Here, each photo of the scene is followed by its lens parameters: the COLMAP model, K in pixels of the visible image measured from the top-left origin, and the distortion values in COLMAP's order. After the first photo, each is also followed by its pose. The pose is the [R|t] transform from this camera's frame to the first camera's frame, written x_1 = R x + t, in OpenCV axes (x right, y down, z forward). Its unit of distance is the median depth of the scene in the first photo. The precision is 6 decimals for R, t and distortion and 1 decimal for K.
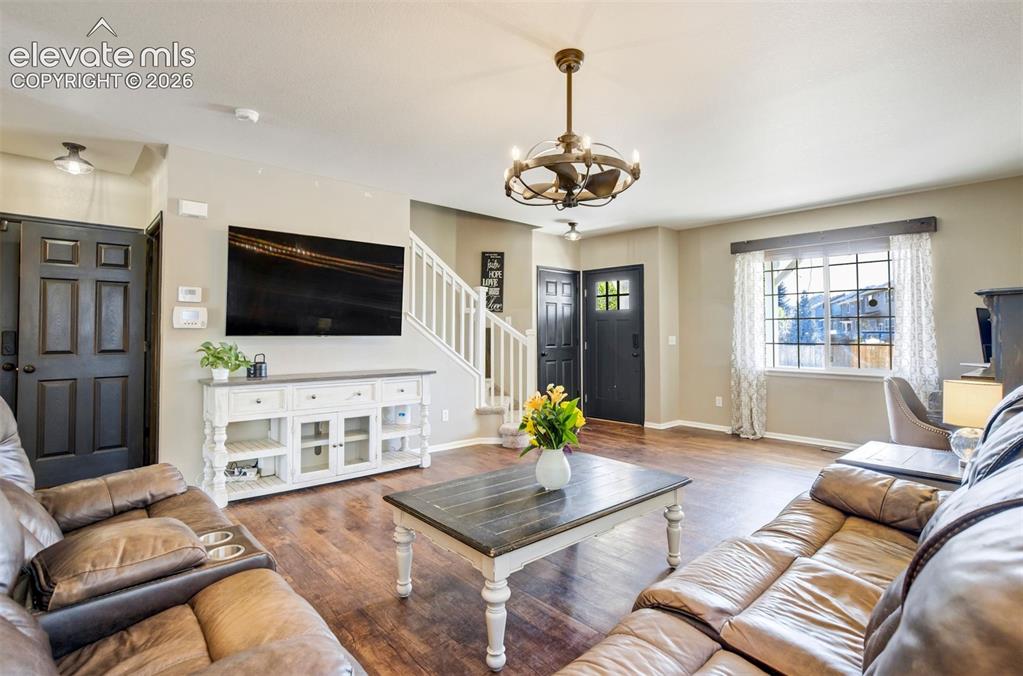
lens RADIAL K [[491.7, 0, 517.5], [0, 491.7, 321.8], [0, 0, 1]] dist [-0.038260, -0.000236]
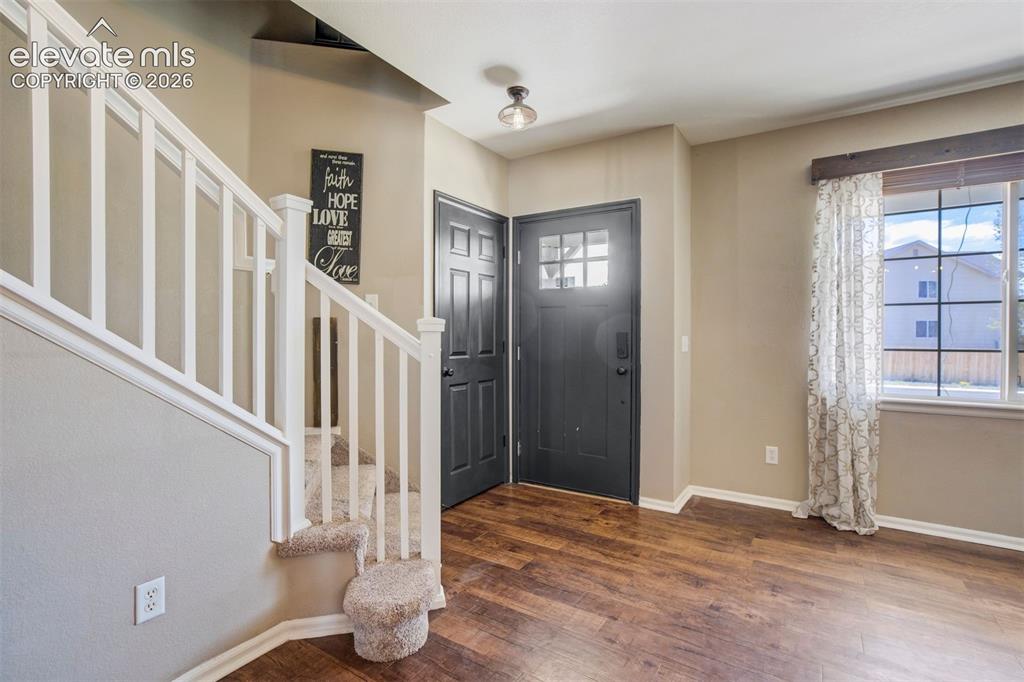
lens RADIAL K [[478.3, 0, 518.6], [0, 478.3, 334.0], [0, 0, 1]] dist [-0.037484, 0.018958]
pose [[0.963102, 0.000609, 0.269137, -0.006562], [-0.006700, 0.999742, 0.021713, 0.017813], [-0.269054, -0.022715, 0.962857, 0.566996]]
